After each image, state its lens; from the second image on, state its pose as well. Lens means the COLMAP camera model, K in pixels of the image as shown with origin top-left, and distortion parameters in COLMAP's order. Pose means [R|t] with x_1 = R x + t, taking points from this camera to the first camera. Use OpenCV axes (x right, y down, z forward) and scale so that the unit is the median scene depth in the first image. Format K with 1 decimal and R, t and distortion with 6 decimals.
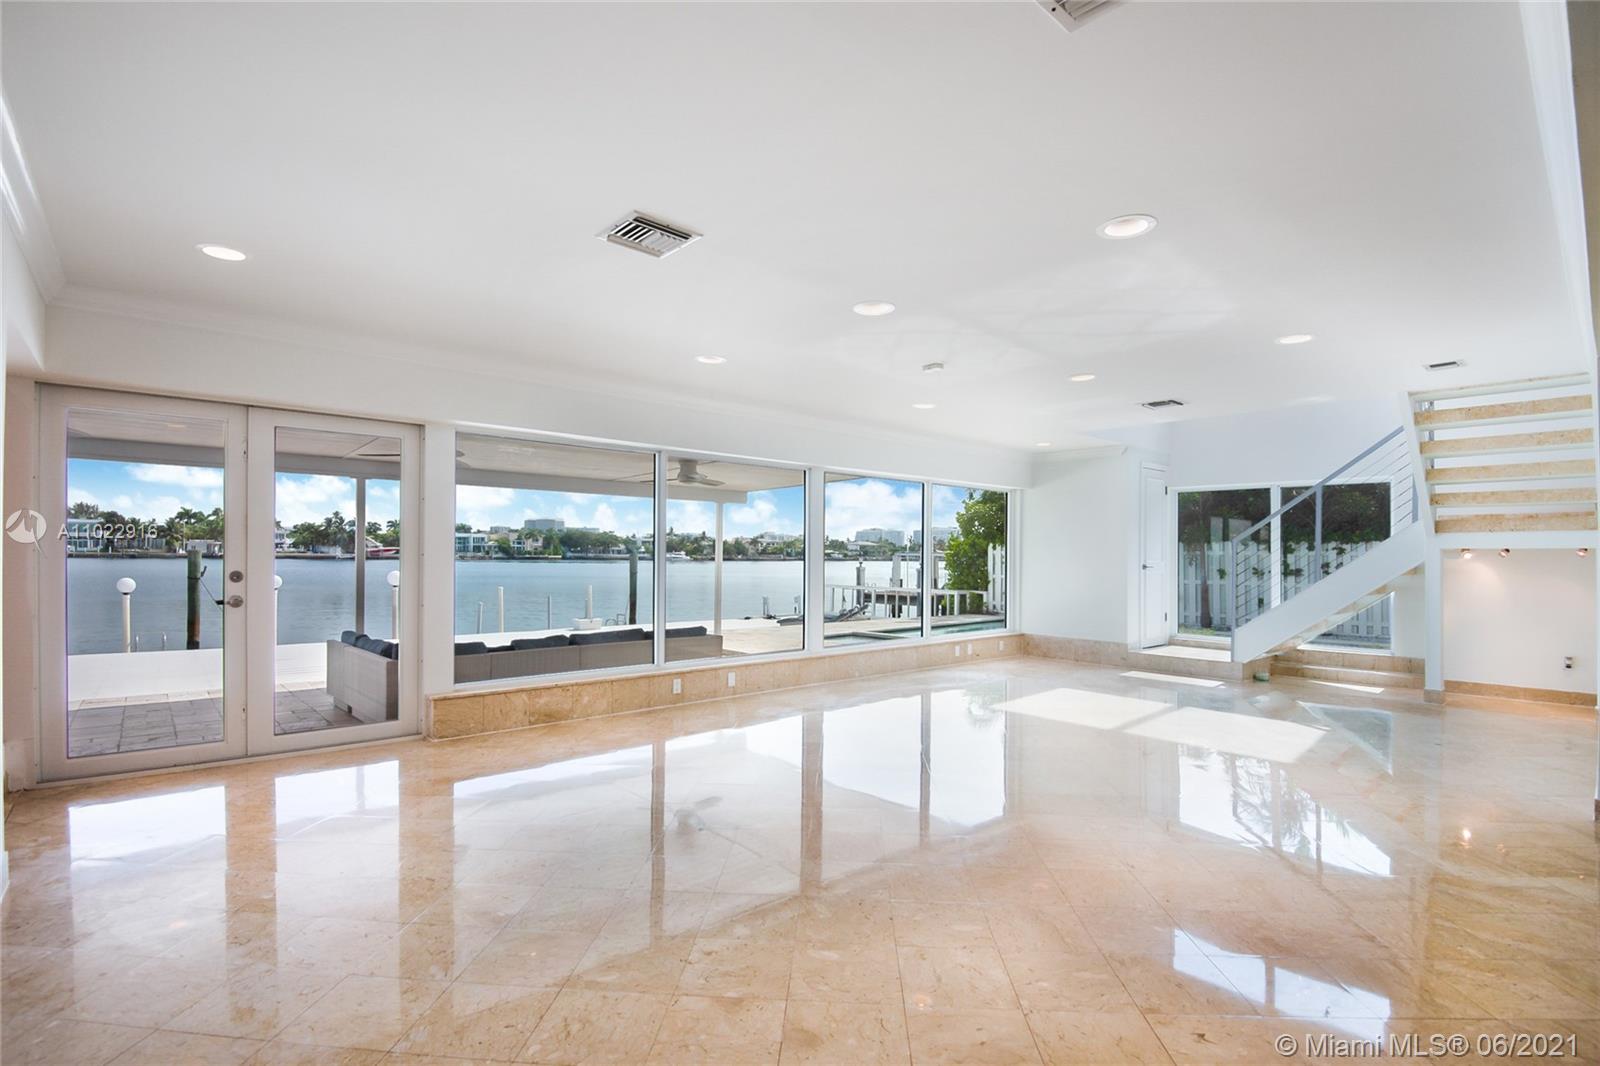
lens RADIAL K [[727.4, 0, 782.9], [0, 727.4, 556.5], [0, 0, 1]] dist [-0.002209, -0.000301]
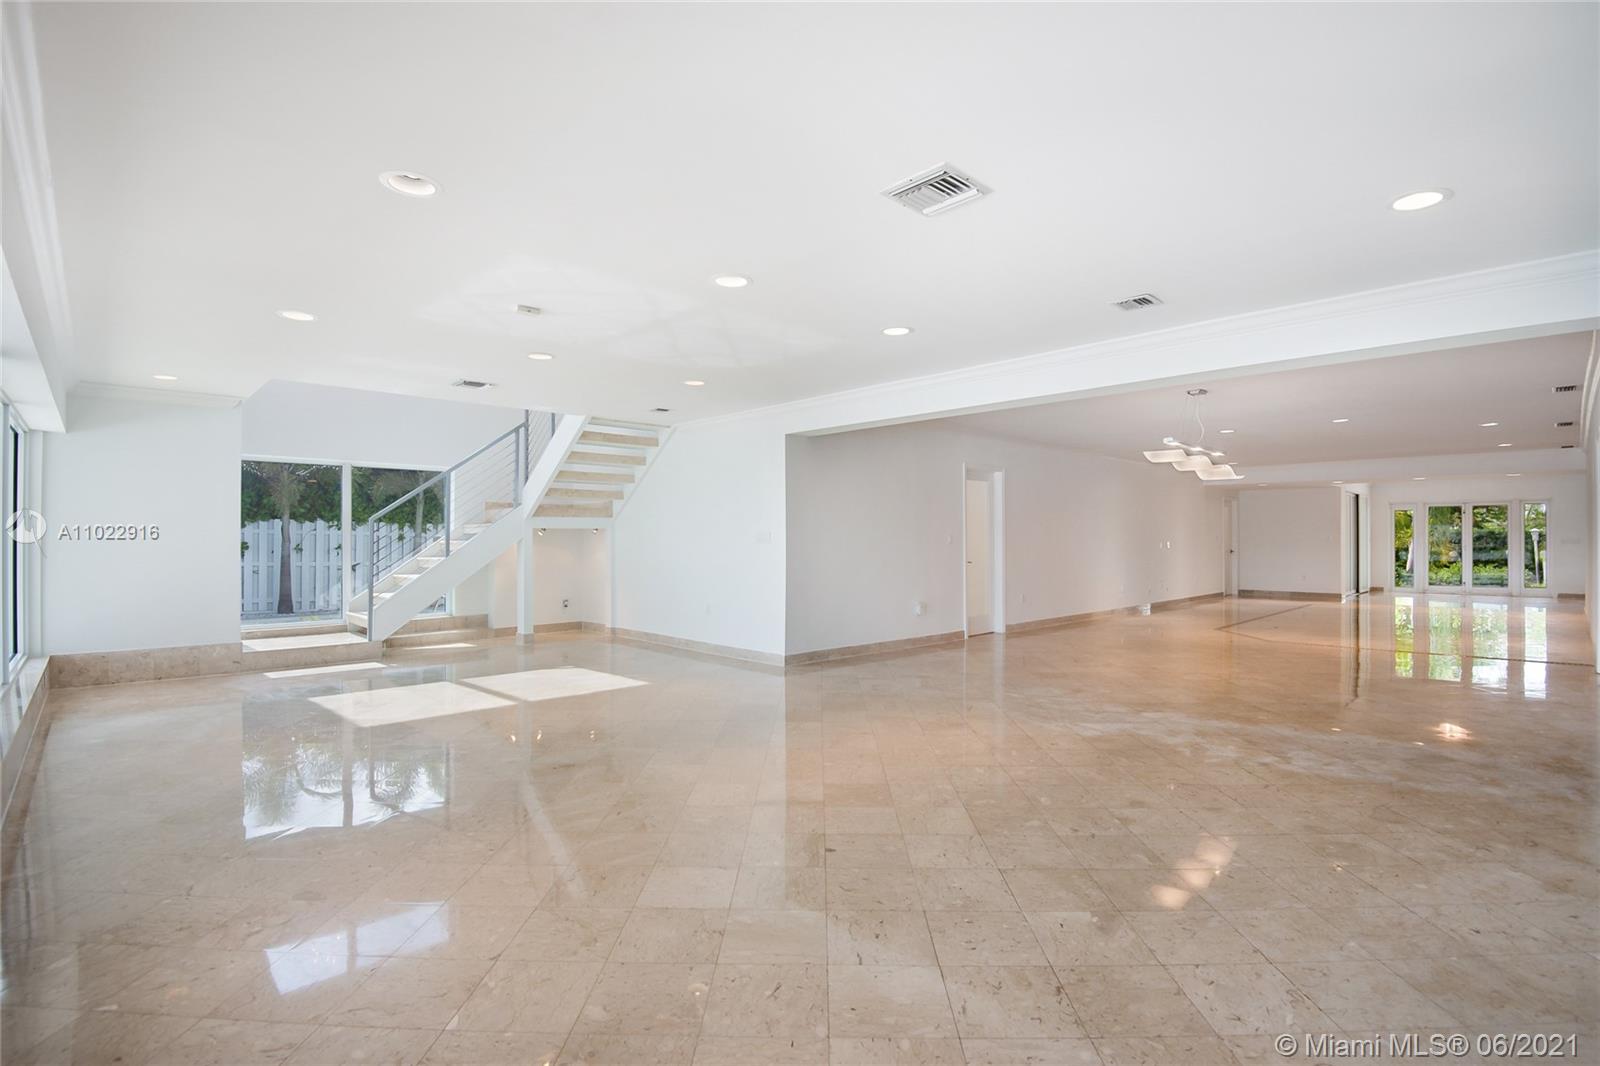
lens RADIAL K [[761.2, 0, 800.0], [0, 761.2, 533.0], [0, 0, 1]] dist [-0.001463, -0.000238]
pose [[-0.040845, -0.000007, 0.999165, -0.396799], [-0.000161, 1.000000, 0.000001, -0.001908], [-0.999165, -0.000161, -0.040845, 0.416461]]
